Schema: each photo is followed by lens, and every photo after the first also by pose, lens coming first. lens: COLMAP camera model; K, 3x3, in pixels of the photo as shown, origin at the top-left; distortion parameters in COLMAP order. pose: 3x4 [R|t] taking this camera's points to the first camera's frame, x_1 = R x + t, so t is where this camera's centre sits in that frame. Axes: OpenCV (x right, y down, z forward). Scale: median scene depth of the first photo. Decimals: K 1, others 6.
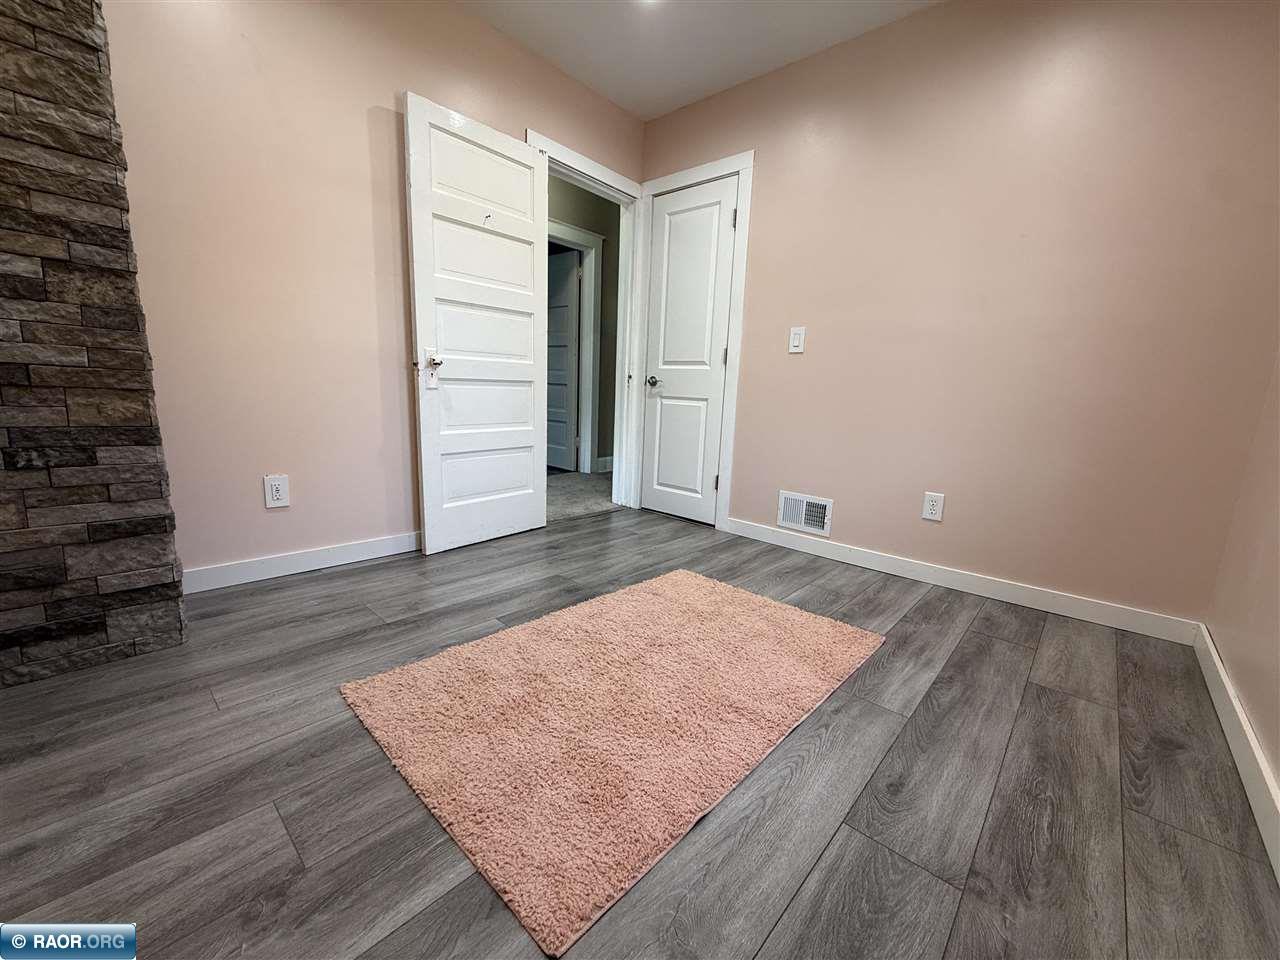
lens RADIAL K [[512.4, 0, 638.3], [0, 512.4, 480.2], [0, 0, 1]] dist [-0.001712, 0.000205]
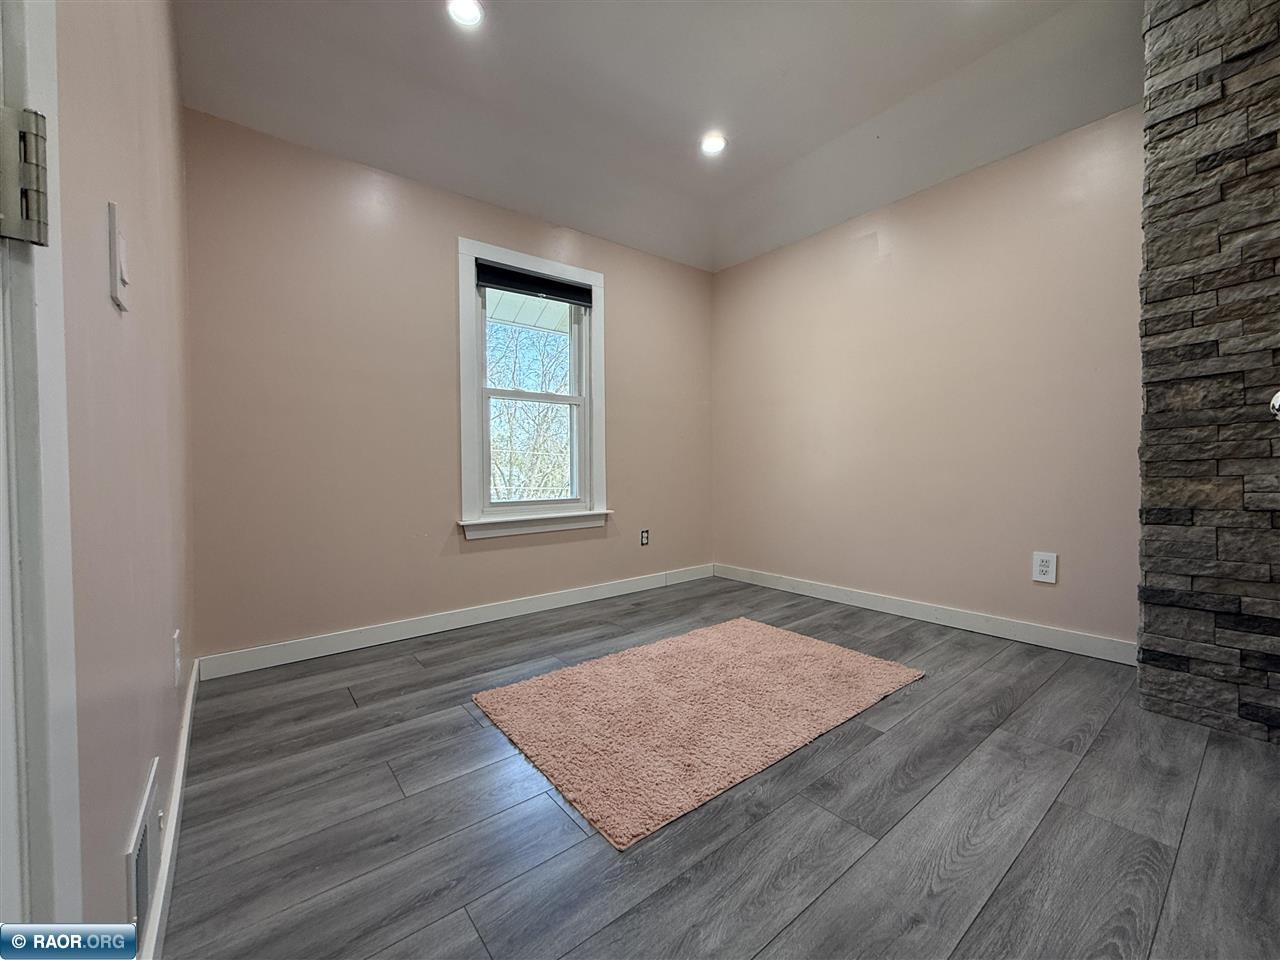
lens RADIAL K [[512.4, 0, 639.7], [0, 512.4, 474.9], [0, 0, 1]] dist [-0.001712, 0.000205]
pose [[-0.987038, -0.033527, 0.156947, 0.006112], [-0.001929, 0.980343, 0.197292, -0.332770], [-0.160476, 0.194432, -0.967700, 1.880370]]
